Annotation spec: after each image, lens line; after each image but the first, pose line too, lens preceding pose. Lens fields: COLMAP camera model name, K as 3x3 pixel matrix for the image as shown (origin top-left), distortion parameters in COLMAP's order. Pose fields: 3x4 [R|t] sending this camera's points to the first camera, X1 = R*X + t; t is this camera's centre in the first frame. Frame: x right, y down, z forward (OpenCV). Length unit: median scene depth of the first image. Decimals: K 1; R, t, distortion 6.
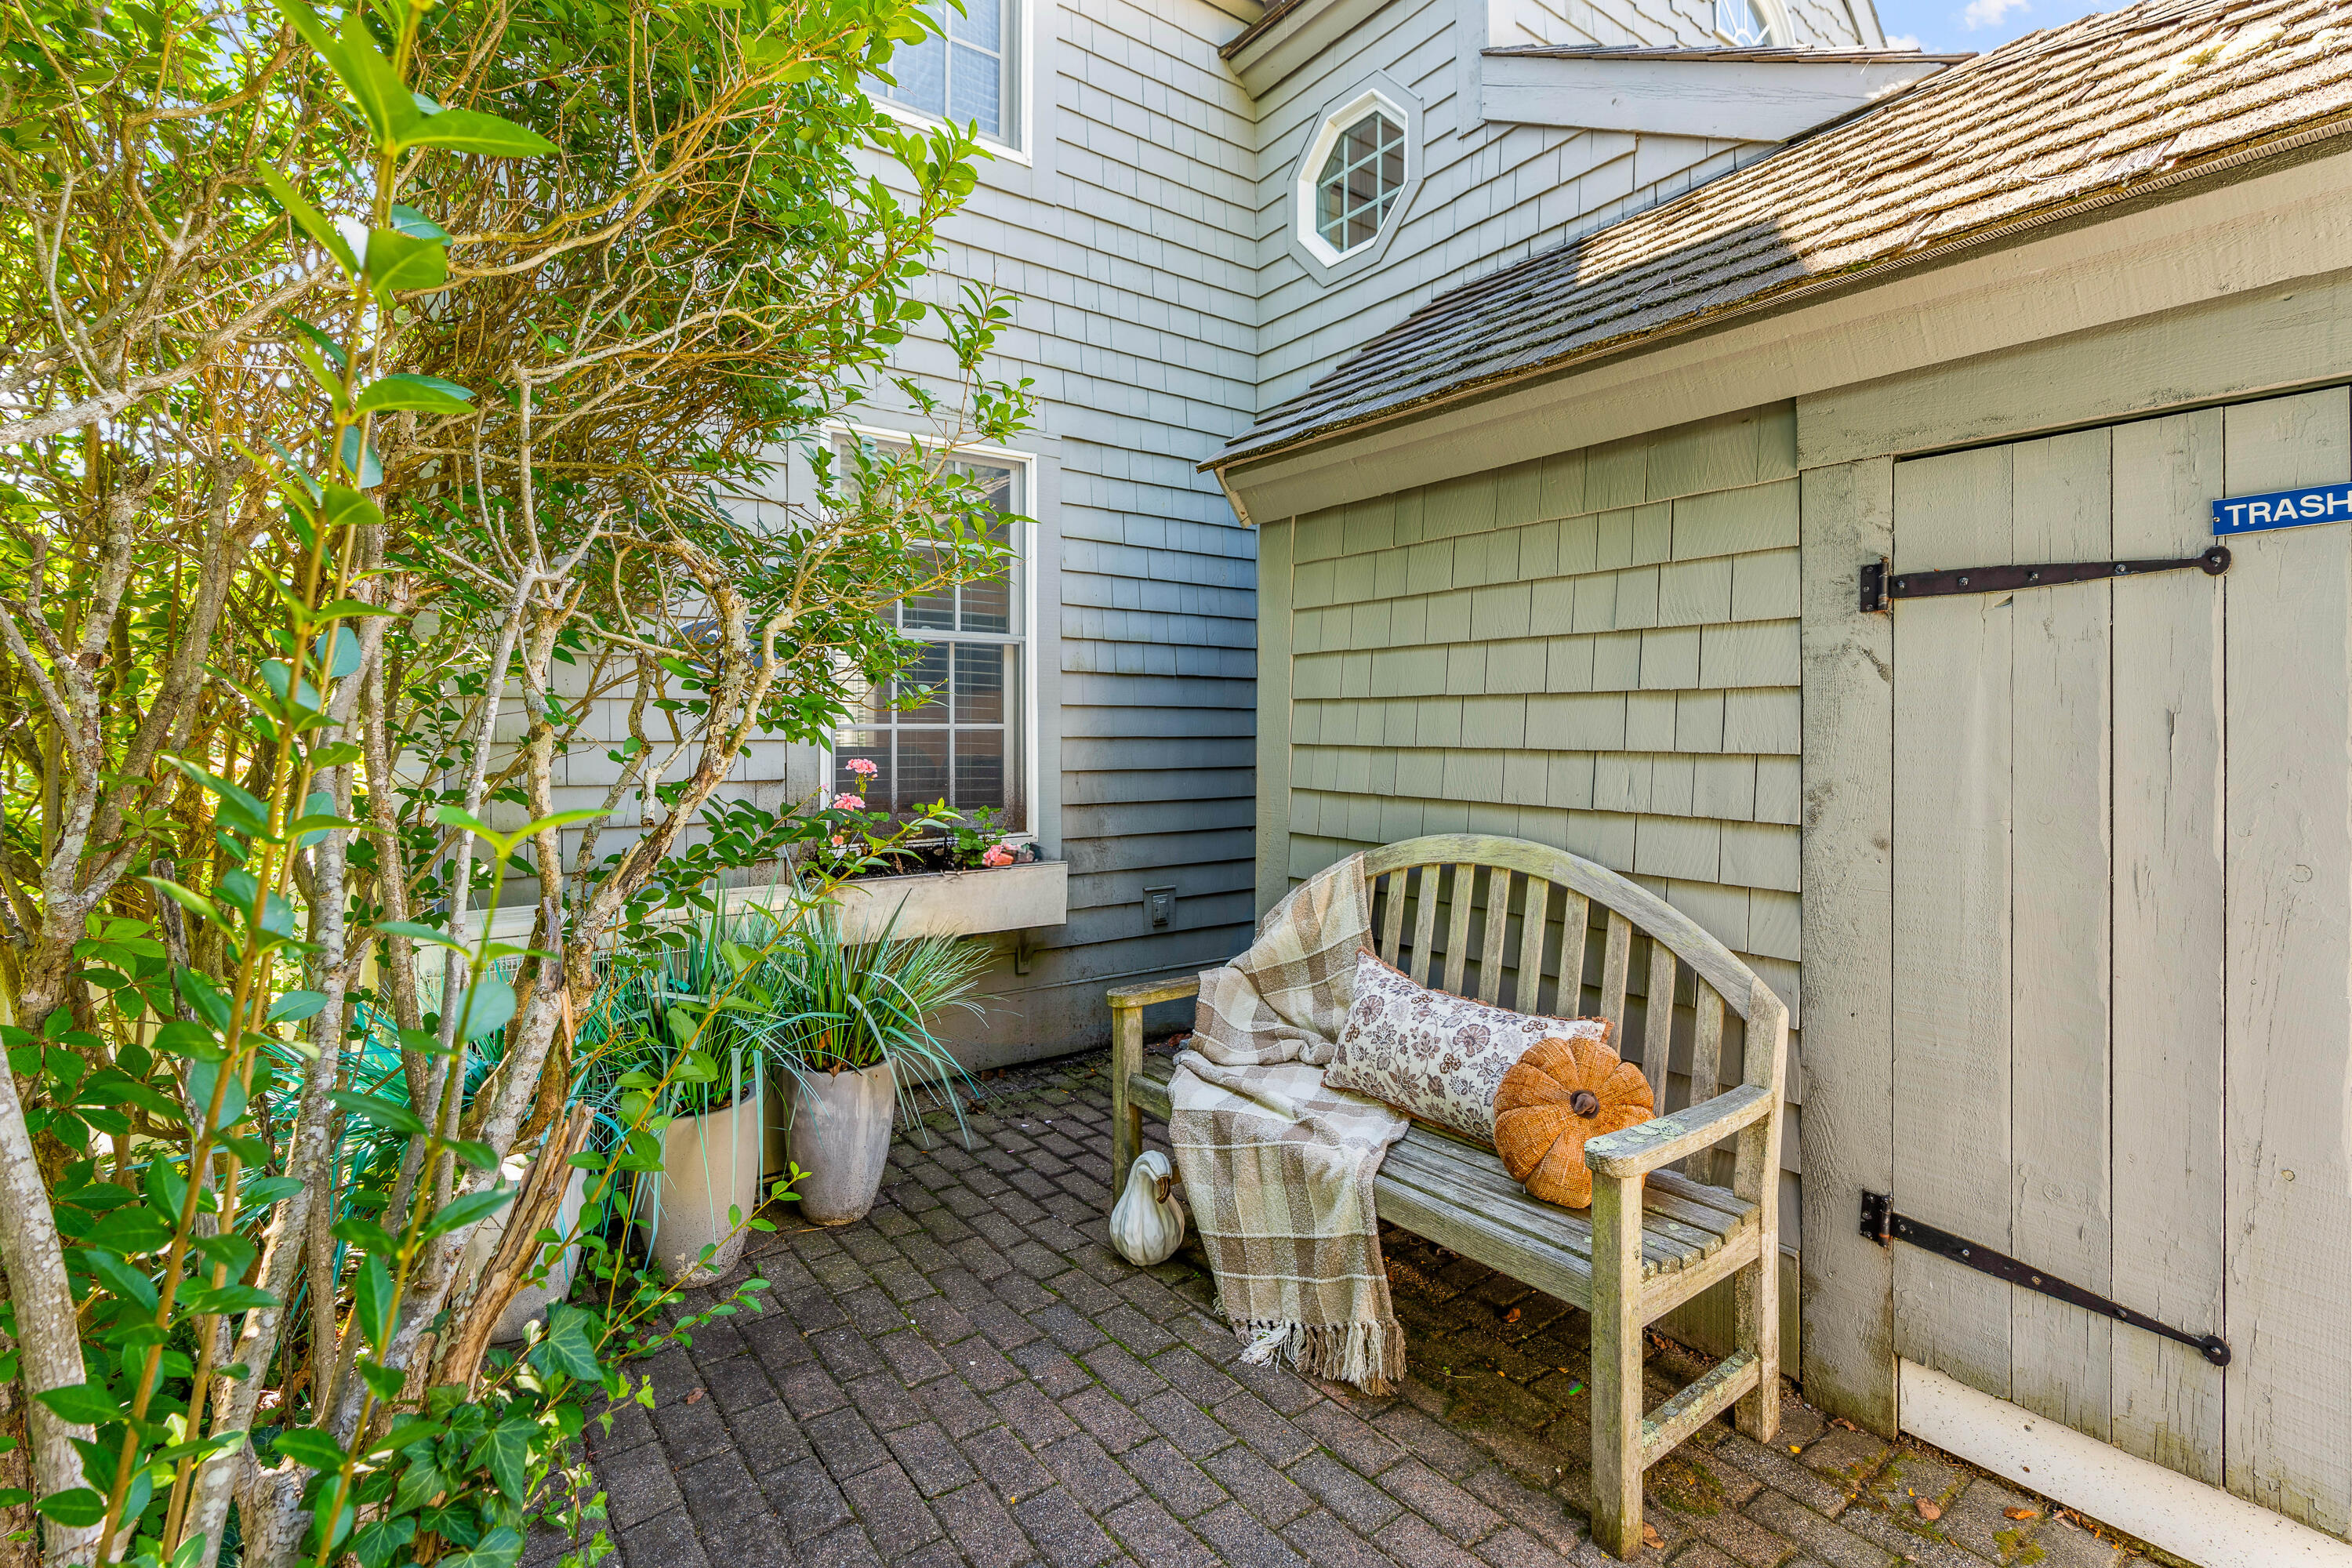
lens RADIAL K [[1079.6, 0, 1183.3], [0, 1079.6, 730.2], [0, 0, 1]] dist [-0.003585, 0.000541]
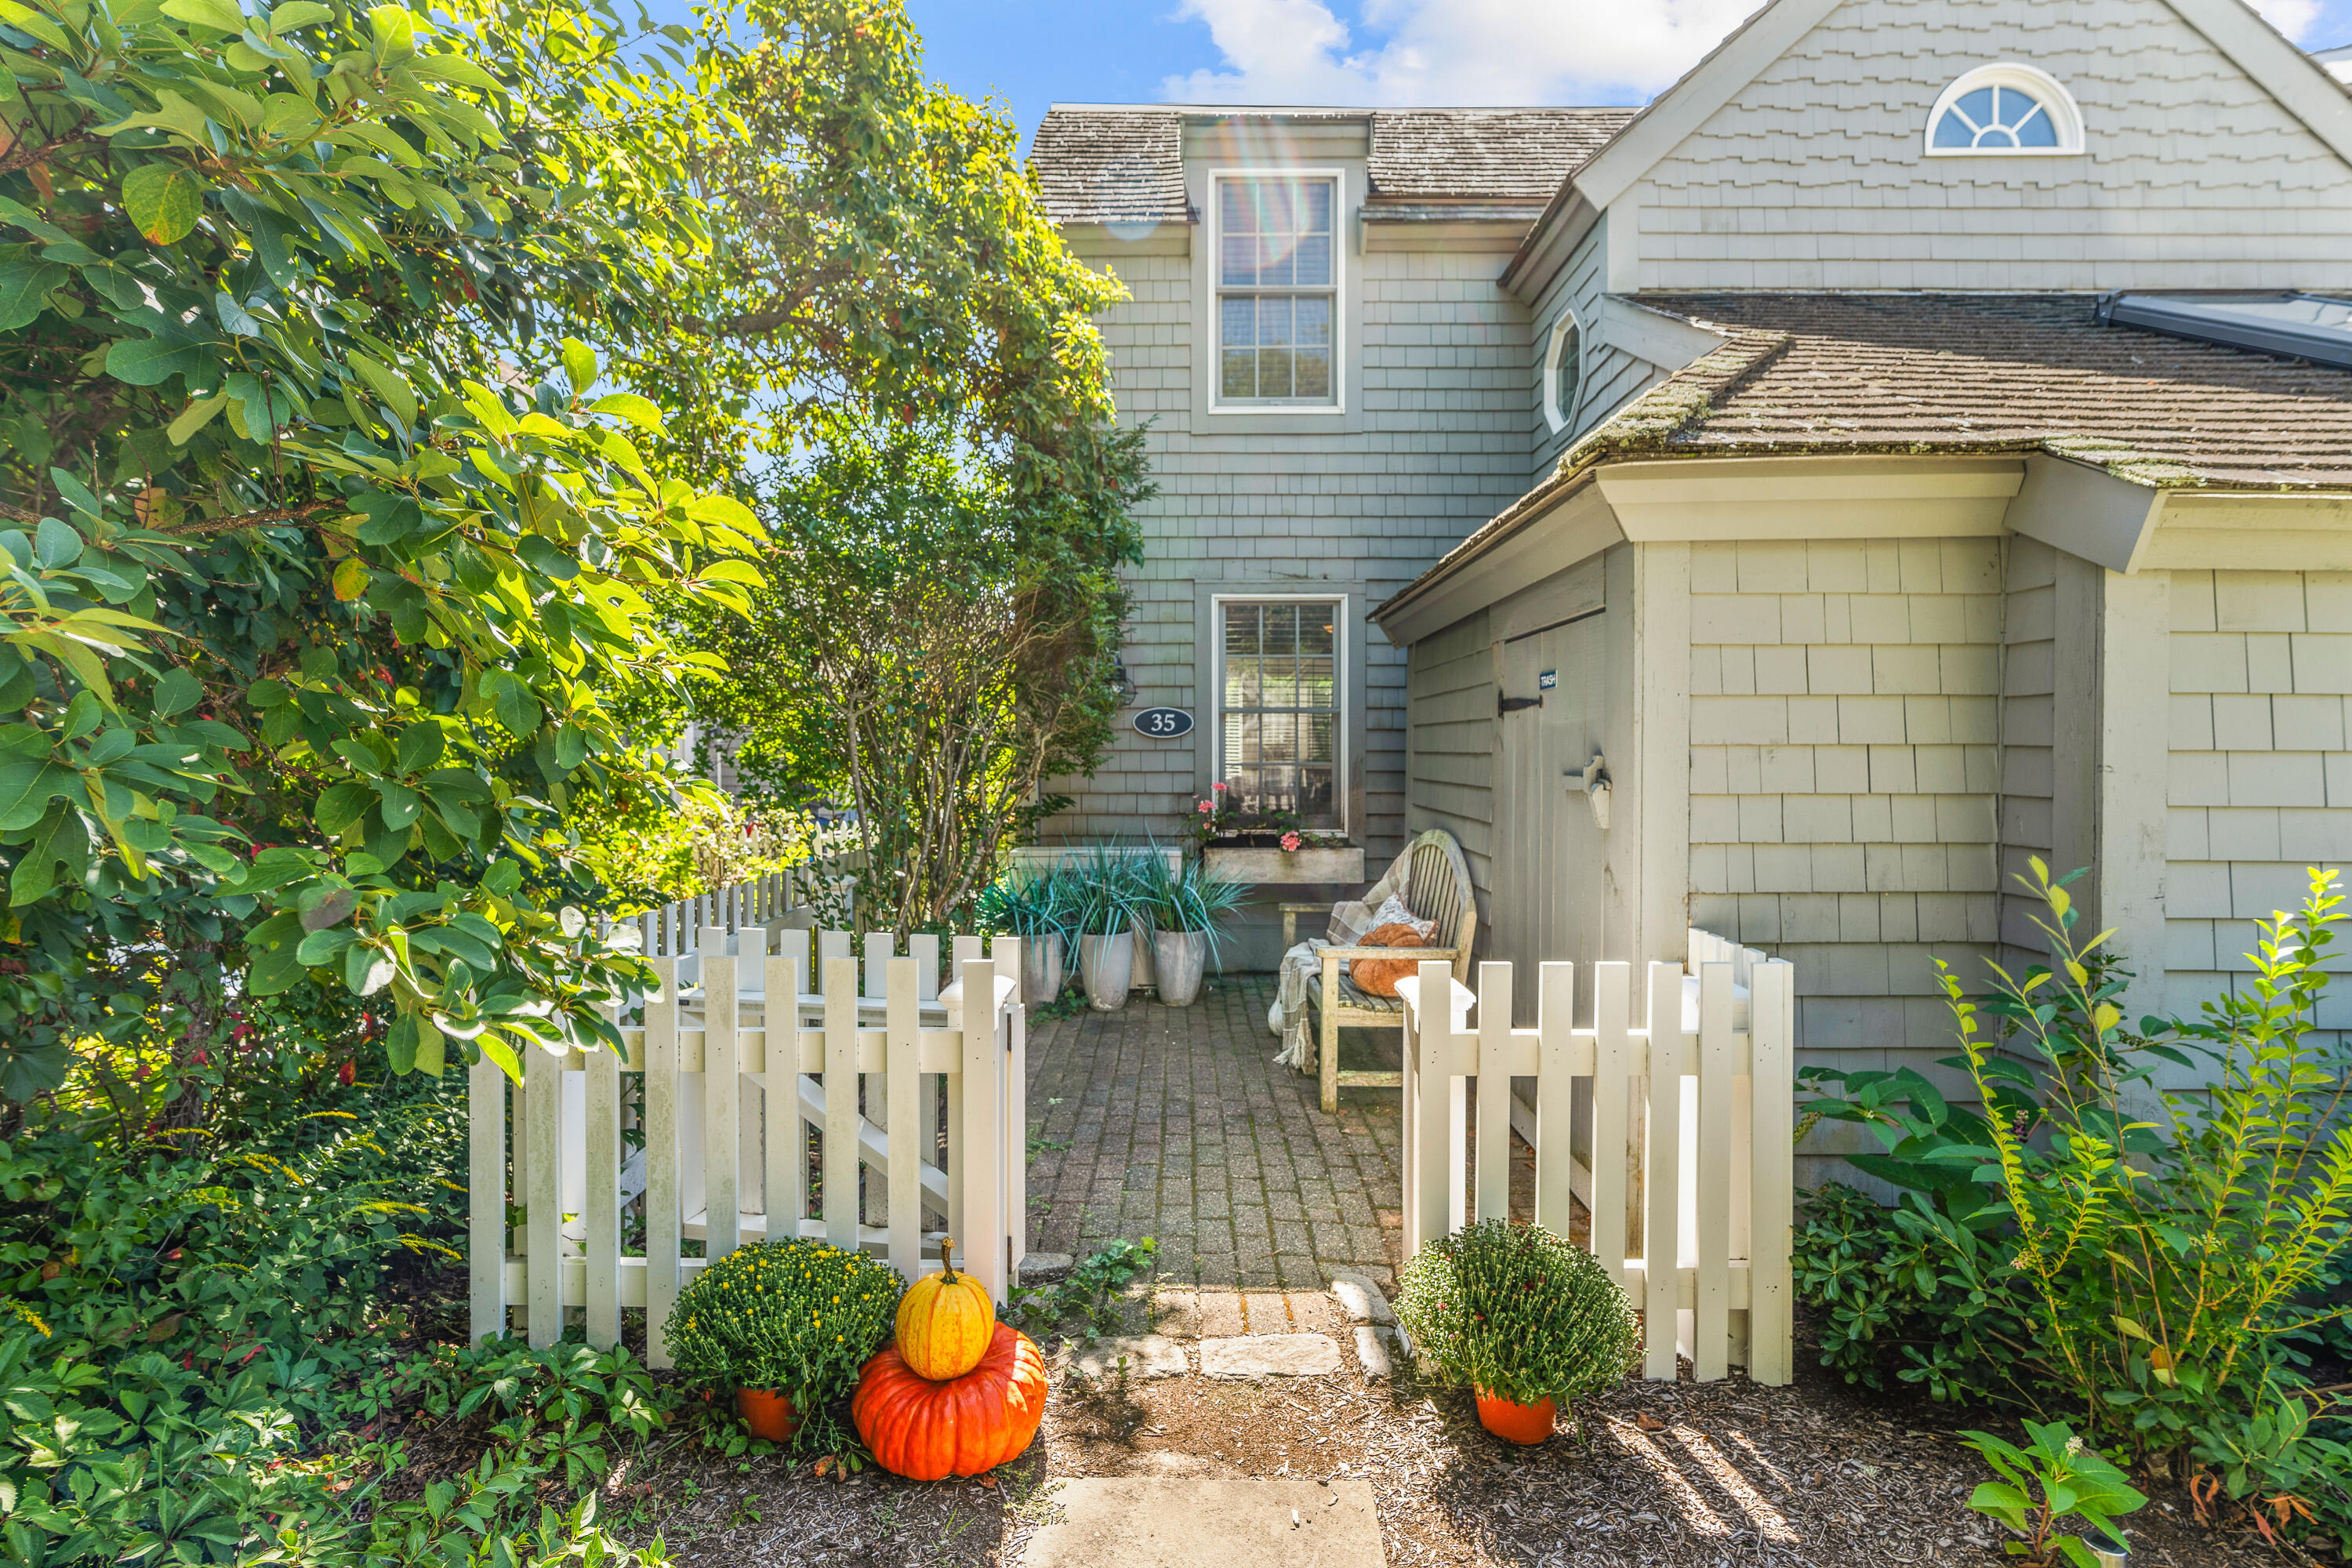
lens RADIAL K [[1145.0, 0, 1189.6], [0, 1145.0, 773.8], [0, 0, 1]] dist [-0.004062, 0.000245]
pose [[0.803052, 0.014650, -0.595729, 0.962157], [-0.003321, 0.999792, 0.020110, -0.030215], [0.595900, -0.014171, 0.802934, -0.699512]]
